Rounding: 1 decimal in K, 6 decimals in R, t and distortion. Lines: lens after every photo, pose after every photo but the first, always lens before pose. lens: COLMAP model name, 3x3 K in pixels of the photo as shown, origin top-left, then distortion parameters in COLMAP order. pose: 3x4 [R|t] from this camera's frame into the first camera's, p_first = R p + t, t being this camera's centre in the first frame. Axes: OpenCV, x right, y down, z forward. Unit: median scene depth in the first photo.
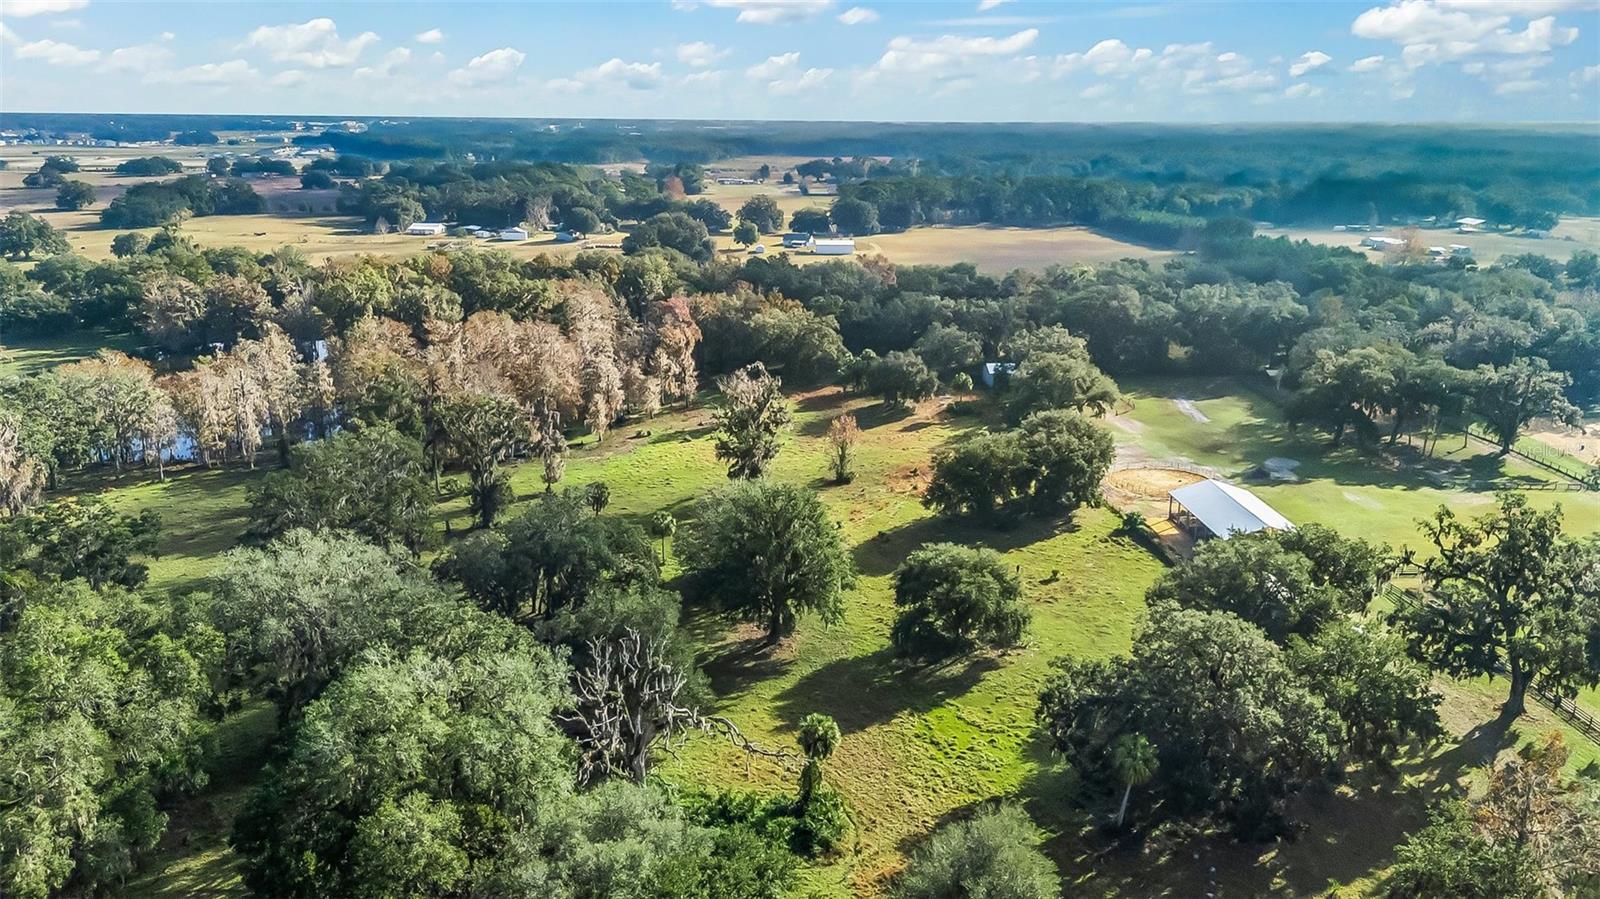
lens RADIAL K [[1172.6, 0, 802.5], [0, 1172.6, 454.5], [0, 0, 1]] dist [0.074399, -0.073612]
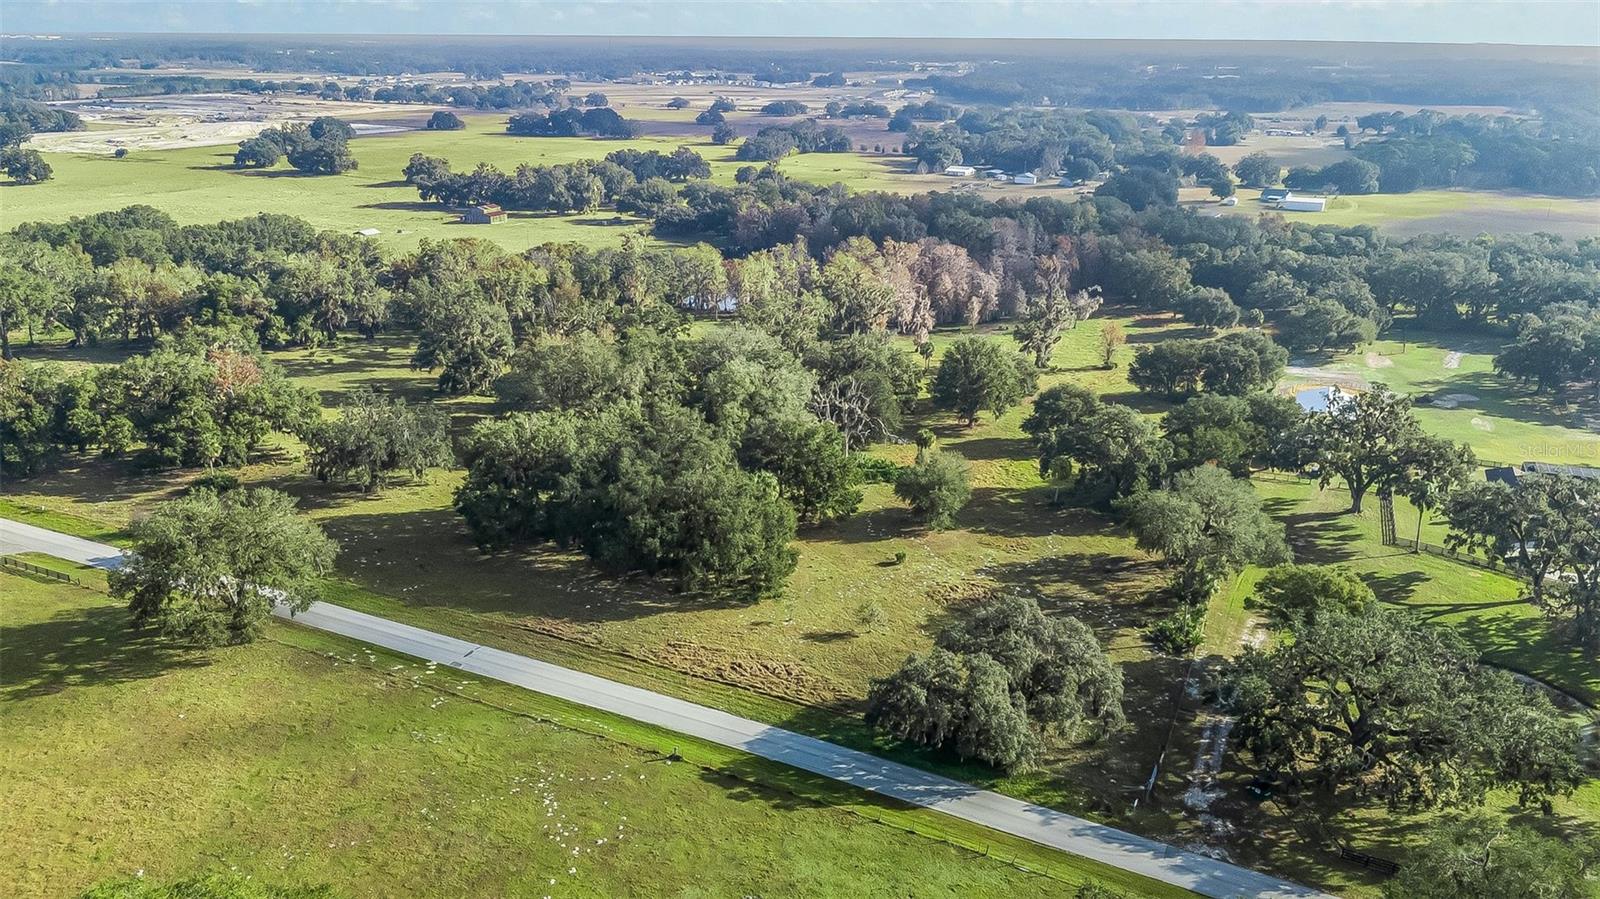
lens RADIAL K [[1172.6, 0, 798.9], [0, 1172.6, 453.4], [0, 0, 1]] dist [0.074399, -0.073612]
pose [[0.880908, 0.157357, -0.446363, 0.248292], [-0.135132, 0.987476, 0.081430, 0.040337], [0.453587, -0.011415, 0.891139, -0.322120]]
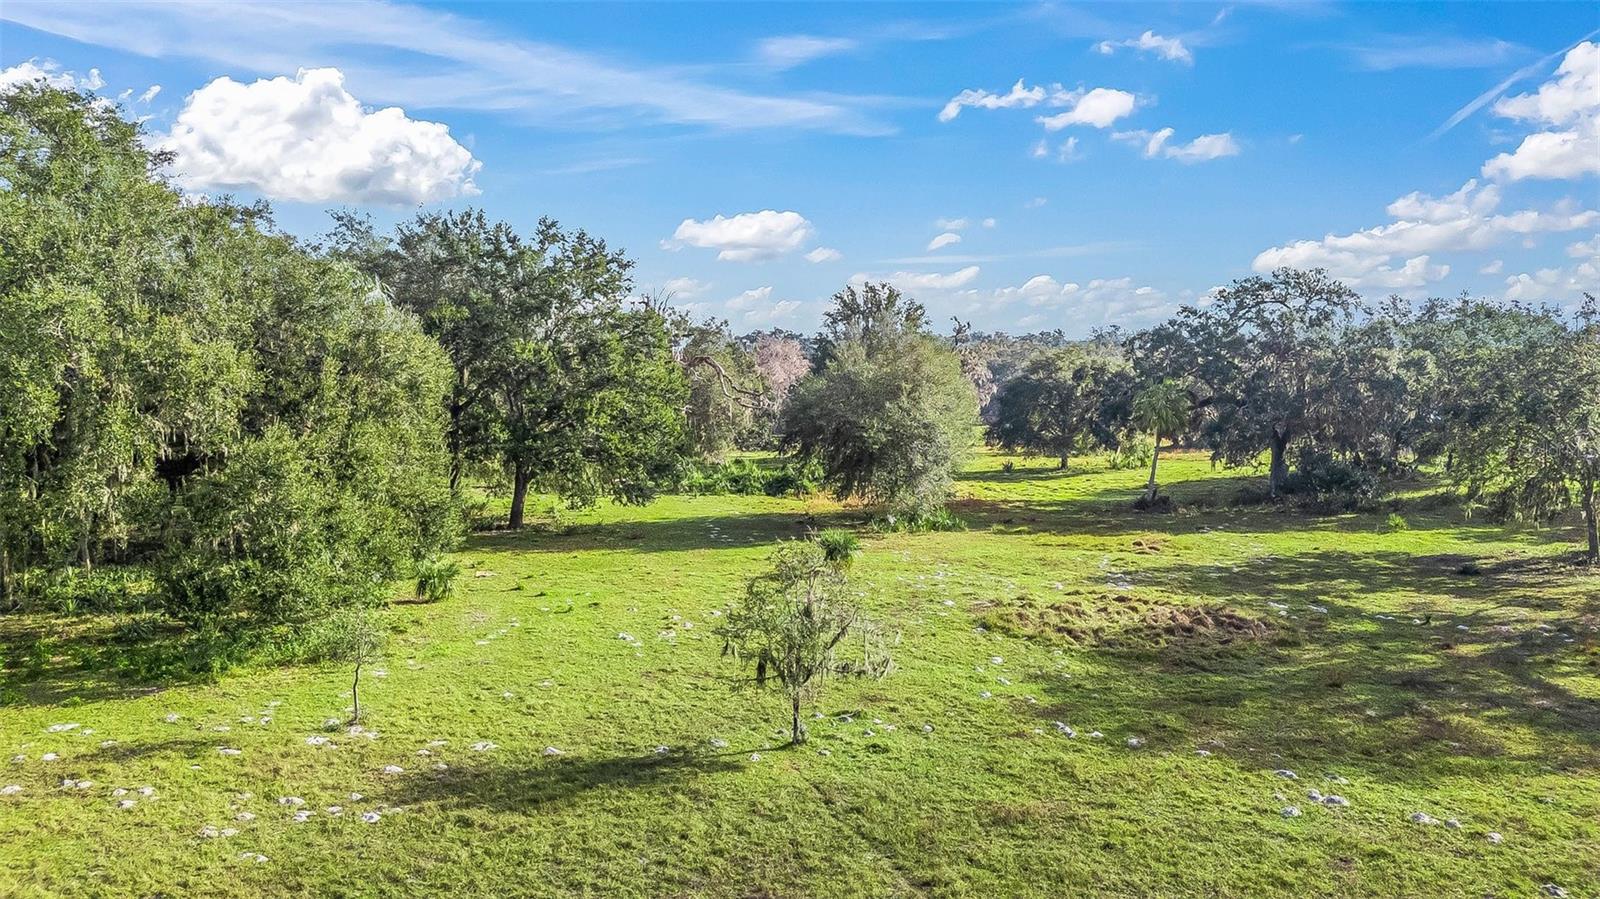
lens RADIAL K [[1172.6, 0, 806.6], [0, 1172.6, 455.9], [0, 0, 1]] dist [0.074399, -0.073612]
pose [[0.953818, 0.022628, -0.299532, 0.092145], [-0.079282, 0.980764, -0.178372, 0.145718], [0.289734, 0.193882, 0.937264, 0.044511]]
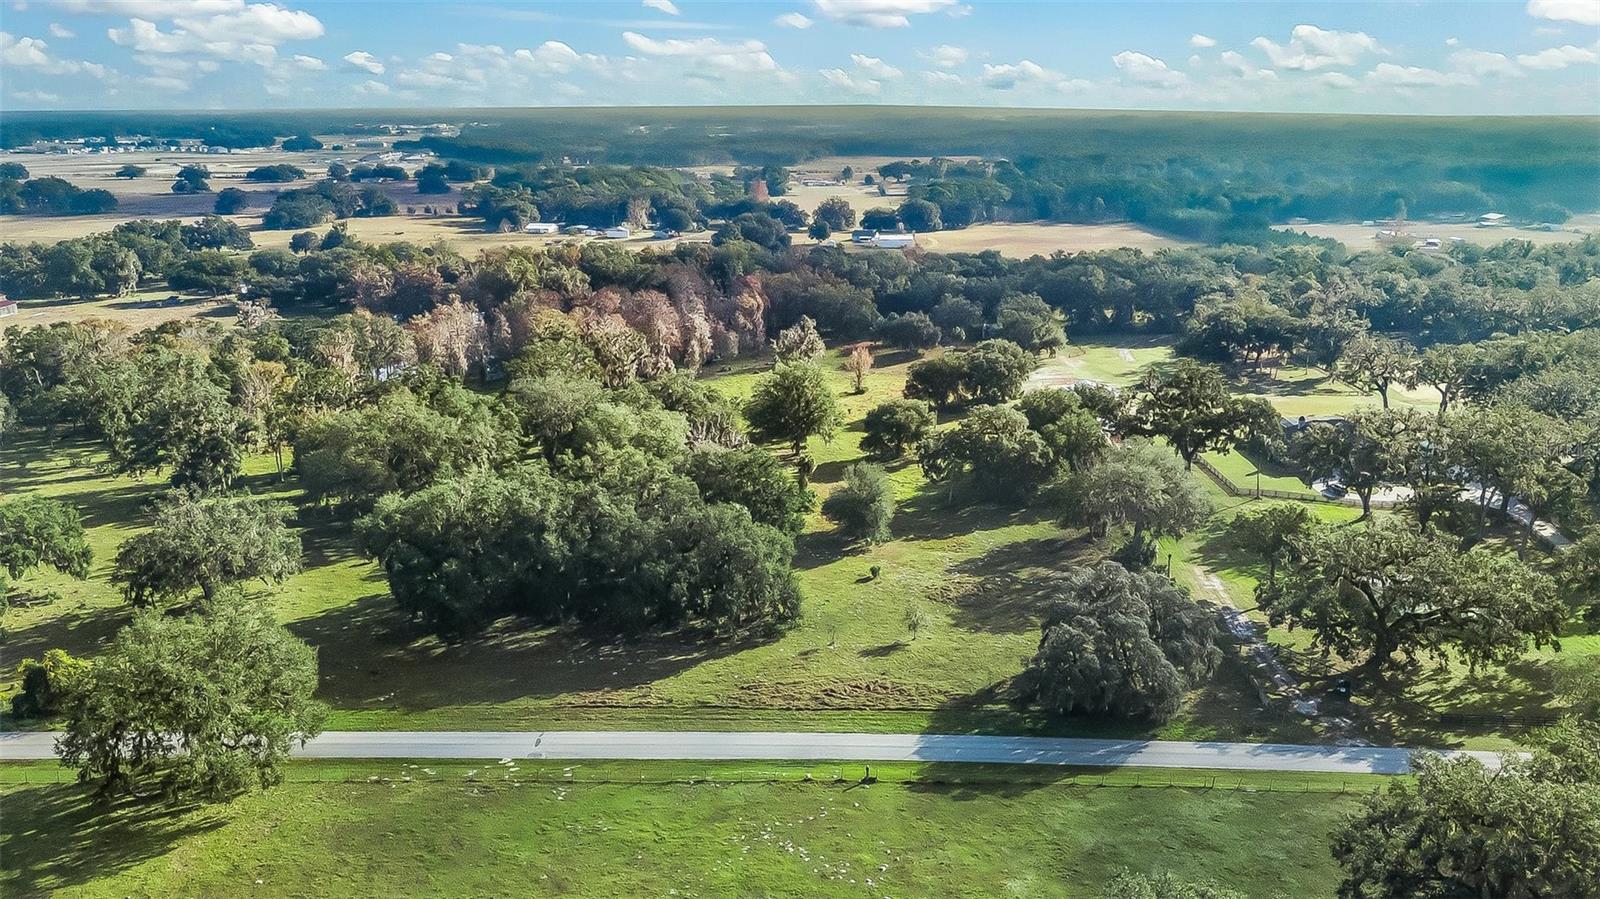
lens RADIAL K [[1253.1, 0, 828.8], [0, 1253.1, 460.6], [0, 0, 1]] dist [0.072954, -0.067009]
pose [[0.998342, 0.005676, -0.057282, 0.058651], [-0.006151, 0.999948, -0.008133, 0.082048], [0.057233, 0.008472, 0.998325, -0.387525]]
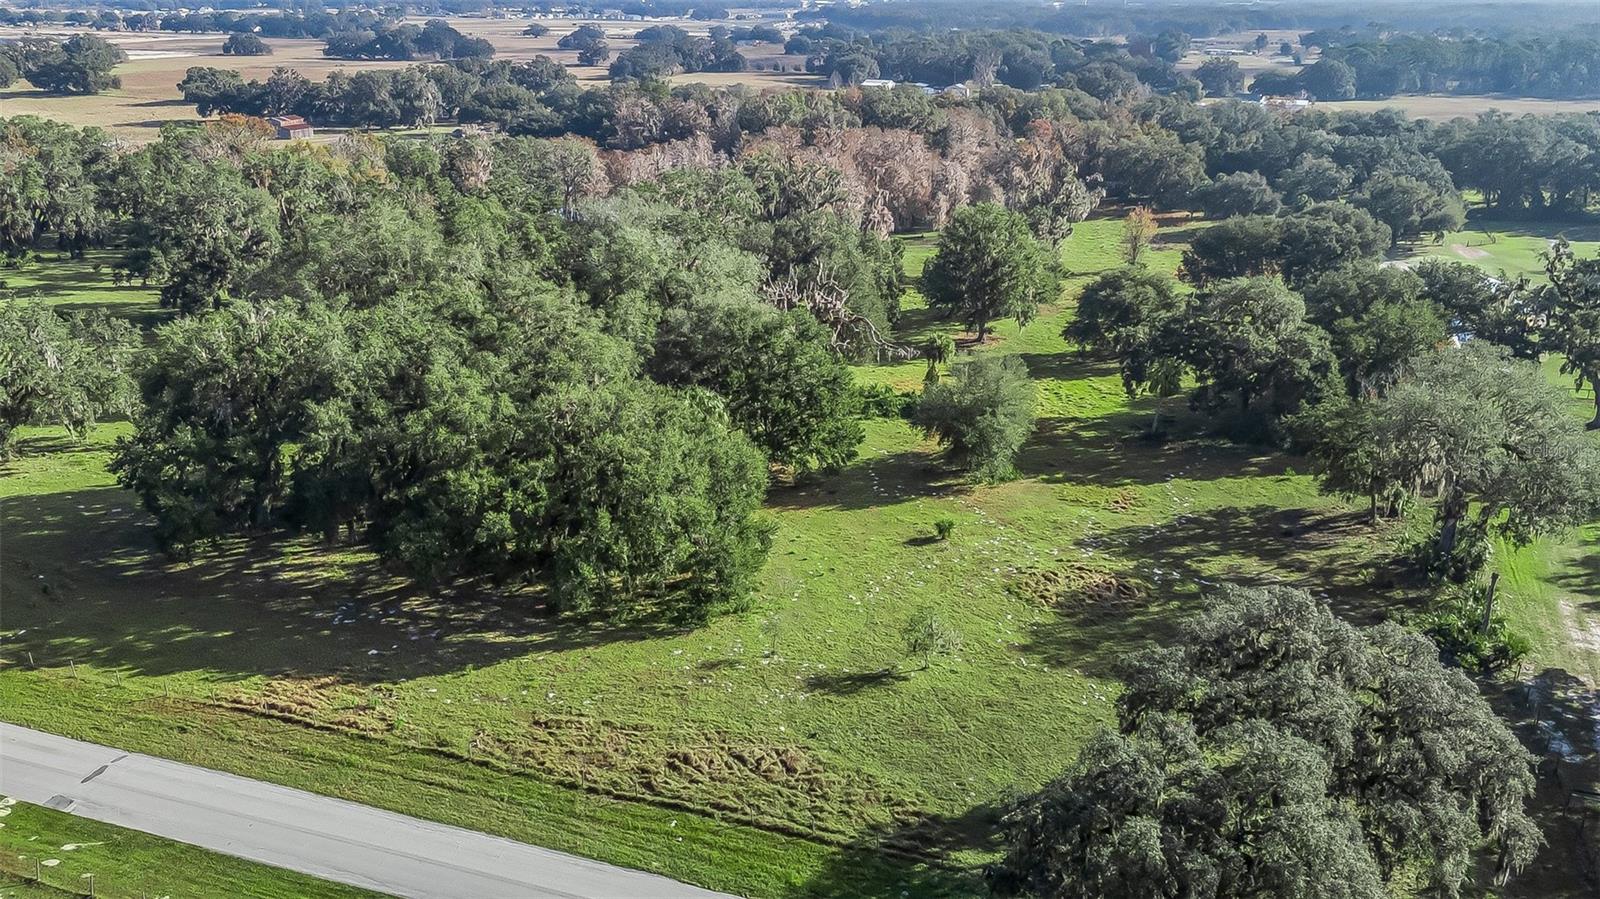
lens RADIAL K [[1260.9, 0, 835.1], [0, 1260.9, 485.0], [0, 0, 1]] dist [0.053386, -0.034069]
pose [[0.931385, 0.131540, -0.339441, 0.136065], [-0.101483, 0.989290, 0.104912, 0.083520], [0.349606, -0.063266, 0.934758, -0.134287]]
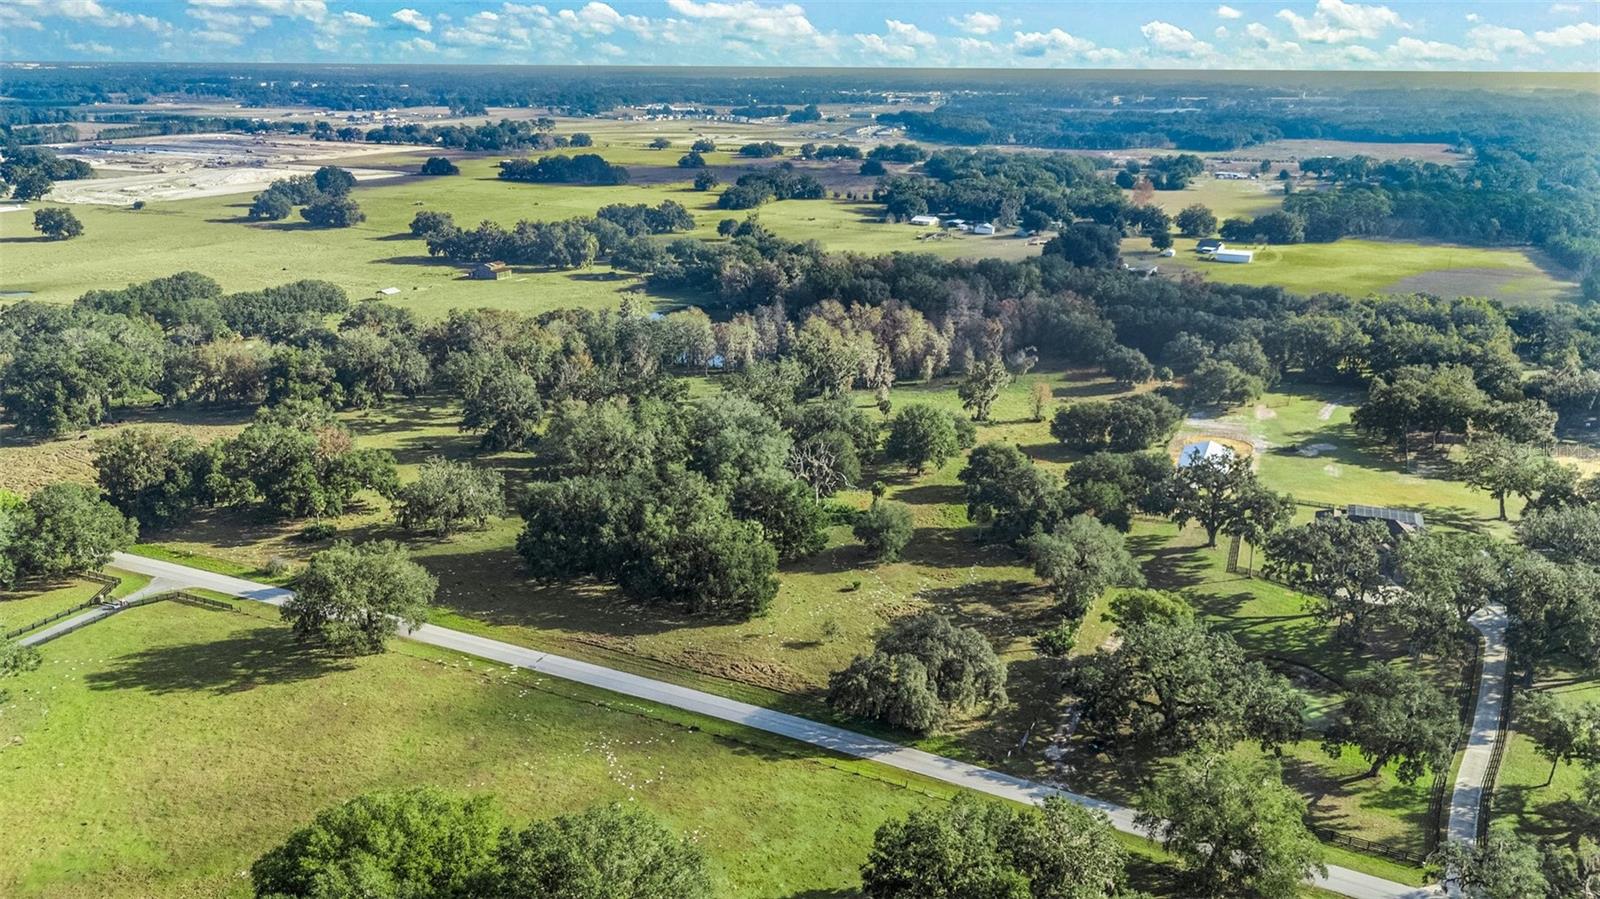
lens RADIAL K [[1172.6, 0, 795.8], [0, 1172.6, 449.9], [0, 0, 1]] dist [0.074399, -0.073612]
pose [[0.888750, 0.142590, -0.435651, 0.324256], [-0.129297, 0.989778, 0.060185, 0.004739], [0.439780, 0.002839, 0.898101, -0.481427]]
